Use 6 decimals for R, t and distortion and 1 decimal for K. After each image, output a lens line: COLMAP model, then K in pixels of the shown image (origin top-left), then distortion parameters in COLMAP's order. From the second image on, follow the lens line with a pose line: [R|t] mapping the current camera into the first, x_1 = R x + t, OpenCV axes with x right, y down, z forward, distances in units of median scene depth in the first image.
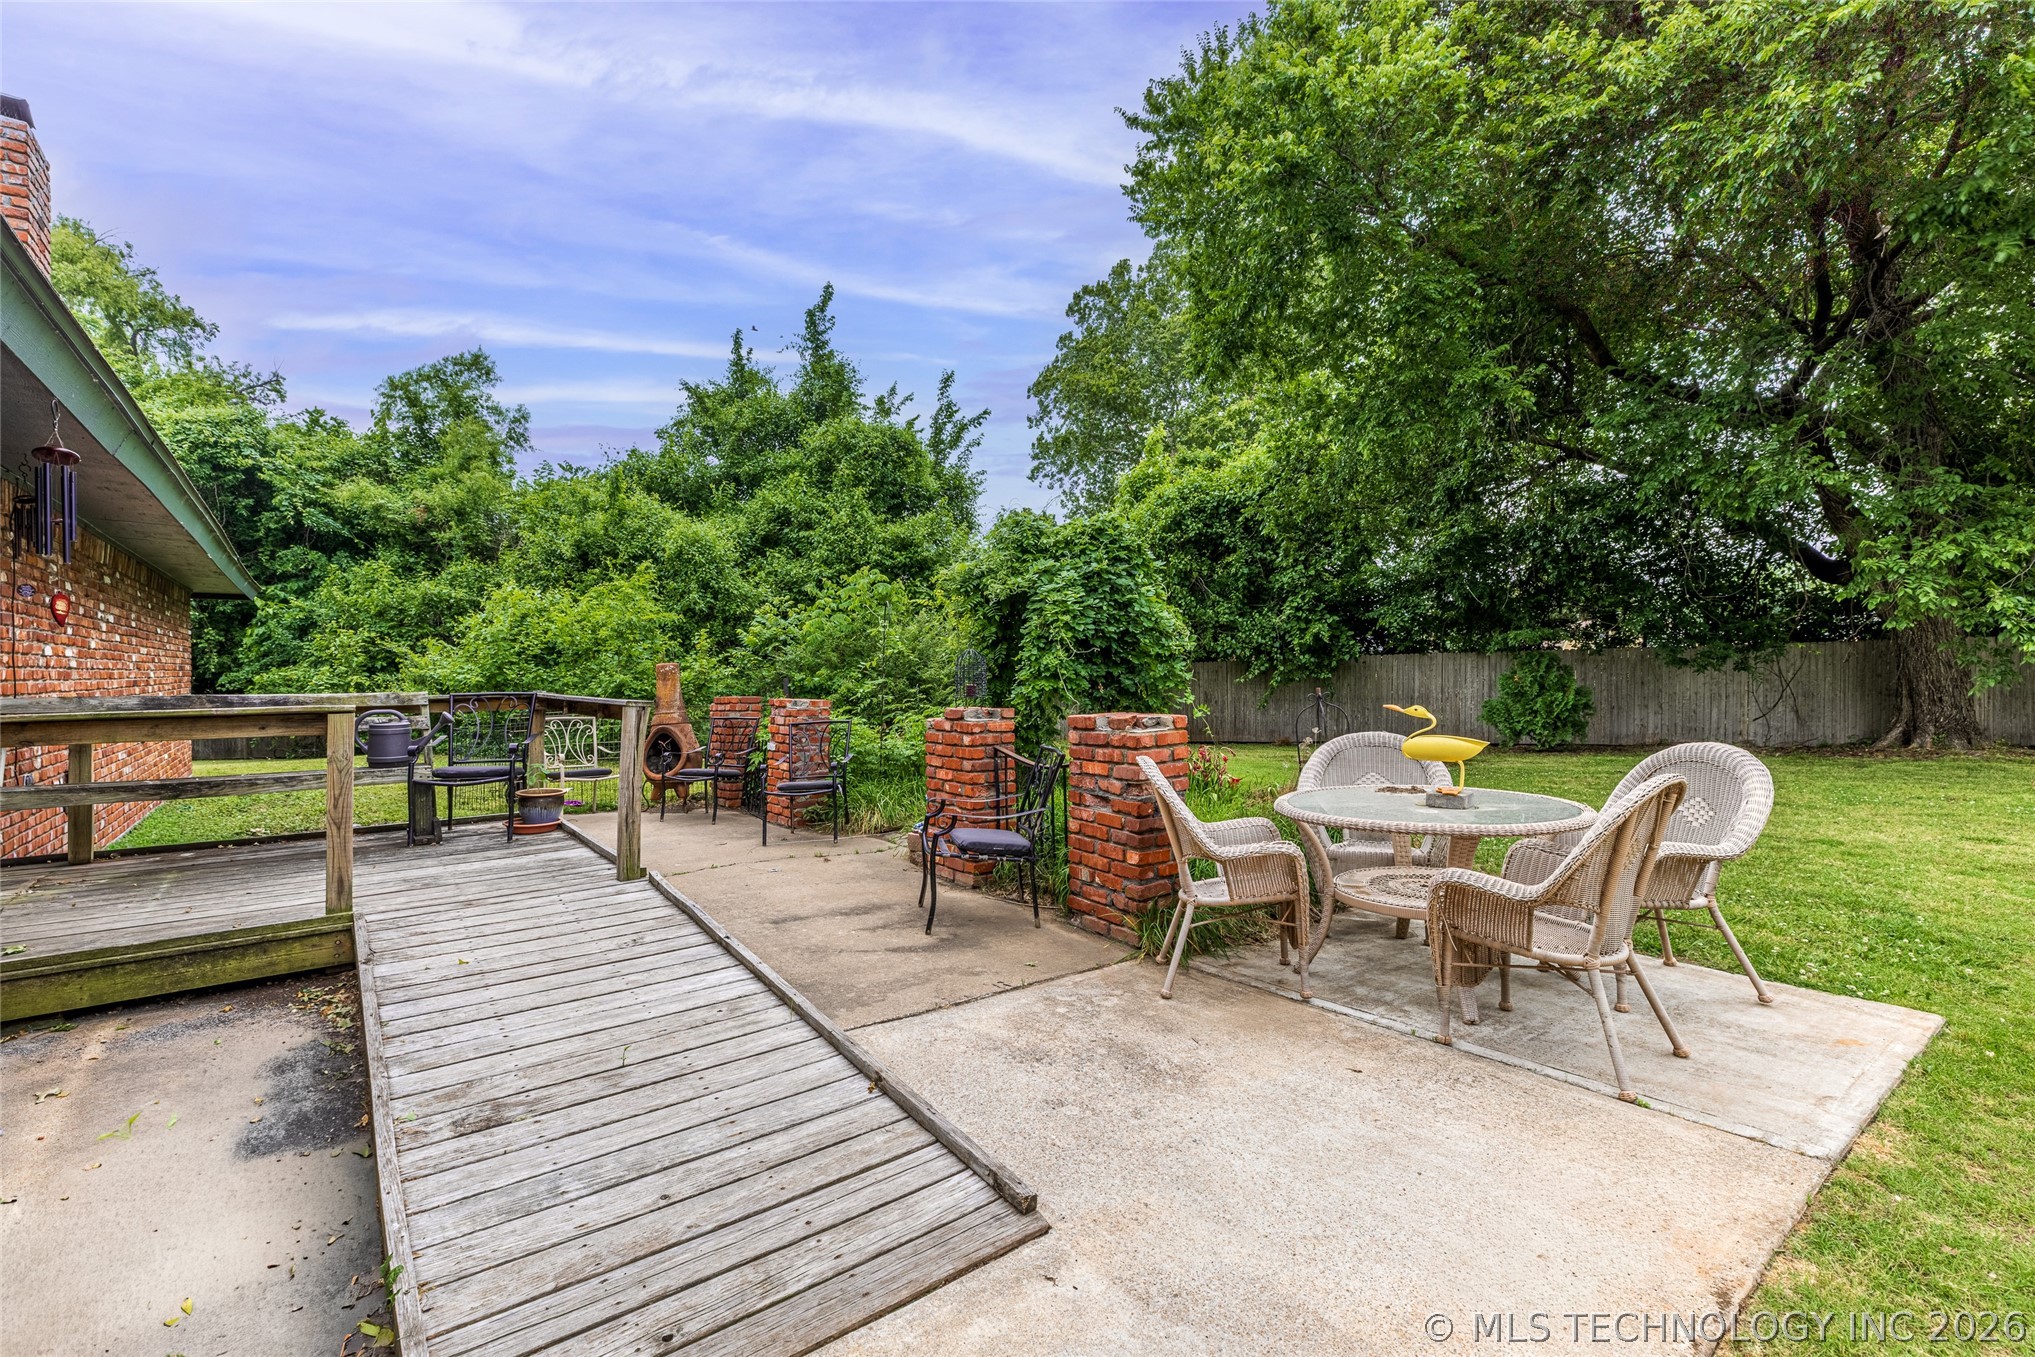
lens RADIAL K [[908.6, 0, 1023.9], [0, 908.6, 680.1], [0, 0, 1]] dist [0.004252, 0.002354]
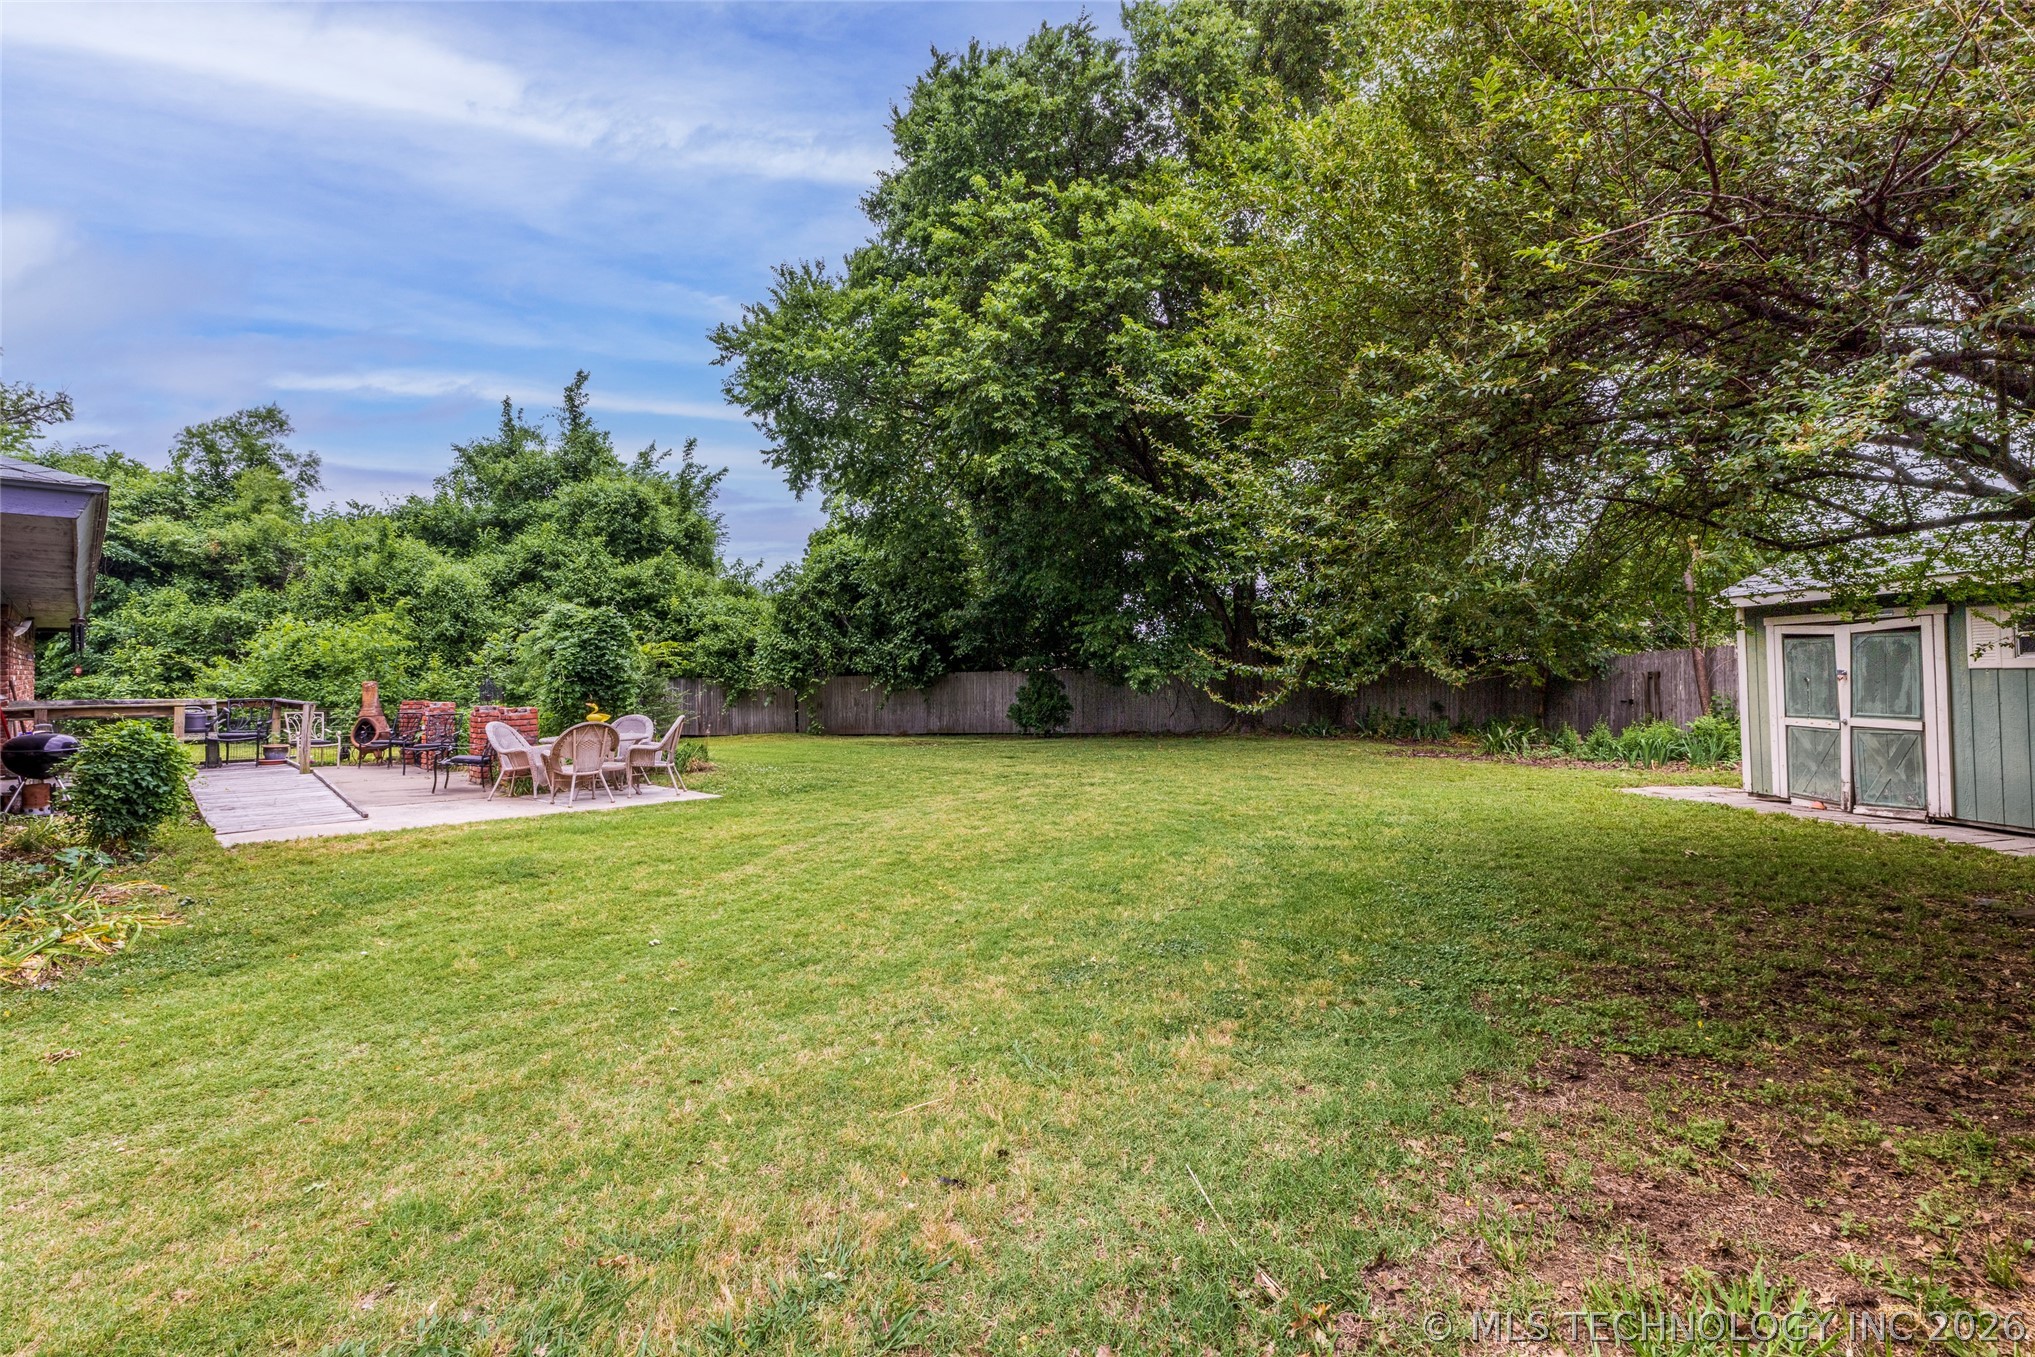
lens RADIAL K [[908.6, 0, 1011.3], [0, 908.6, 671.4], [0, 0, 1]] dist [0.004252, 0.002354]
pose [[0.990980, 0.006110, 0.133872, 0.223593], [-0.004030, 0.999867, -0.015803, -0.005864], [-0.133951, 0.015121, 0.990873, -0.338414]]
